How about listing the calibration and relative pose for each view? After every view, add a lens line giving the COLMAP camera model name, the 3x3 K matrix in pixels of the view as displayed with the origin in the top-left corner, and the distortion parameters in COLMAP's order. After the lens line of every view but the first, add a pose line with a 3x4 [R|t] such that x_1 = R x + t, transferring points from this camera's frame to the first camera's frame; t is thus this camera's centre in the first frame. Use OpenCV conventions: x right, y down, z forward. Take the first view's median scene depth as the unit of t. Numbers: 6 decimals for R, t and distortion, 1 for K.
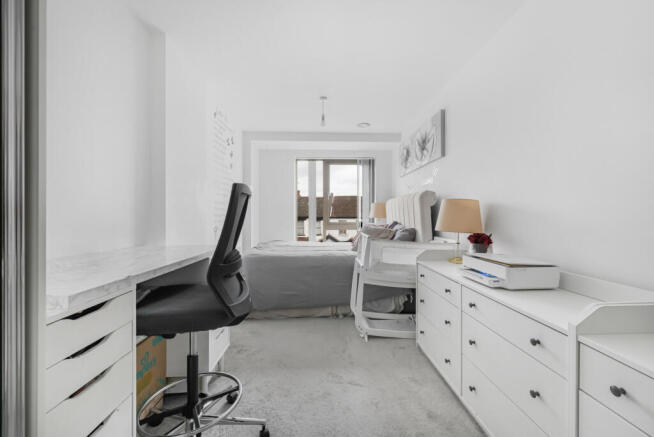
lens RADIAL K [[260.0, 0, 332.3], [0, 260.0, 217.3], [0, 0, 1]] dist [0.000624, -0.000131]
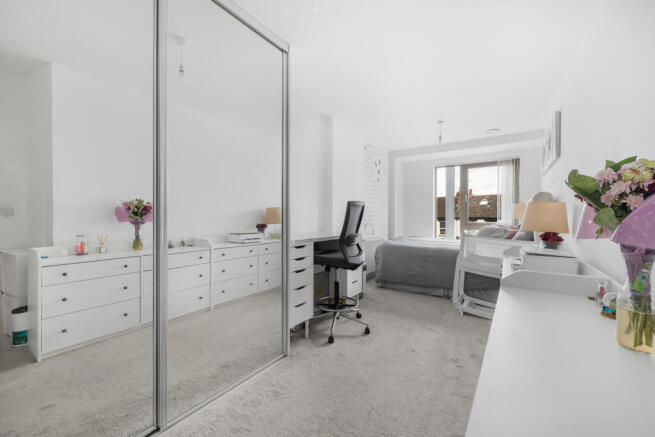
lens RADIAL K [[260.4, 0, 326.3], [0, 260.4, 218.1], [0, 0, 1]] dist [0.000624, -0.000131]
pose [[0.781303, 0.006059, -0.624123, 0.326290], [-0.004818, 0.999982, 0.003676, 0.000508], [0.624134, 0.000135, 0.781318, -0.322701]]
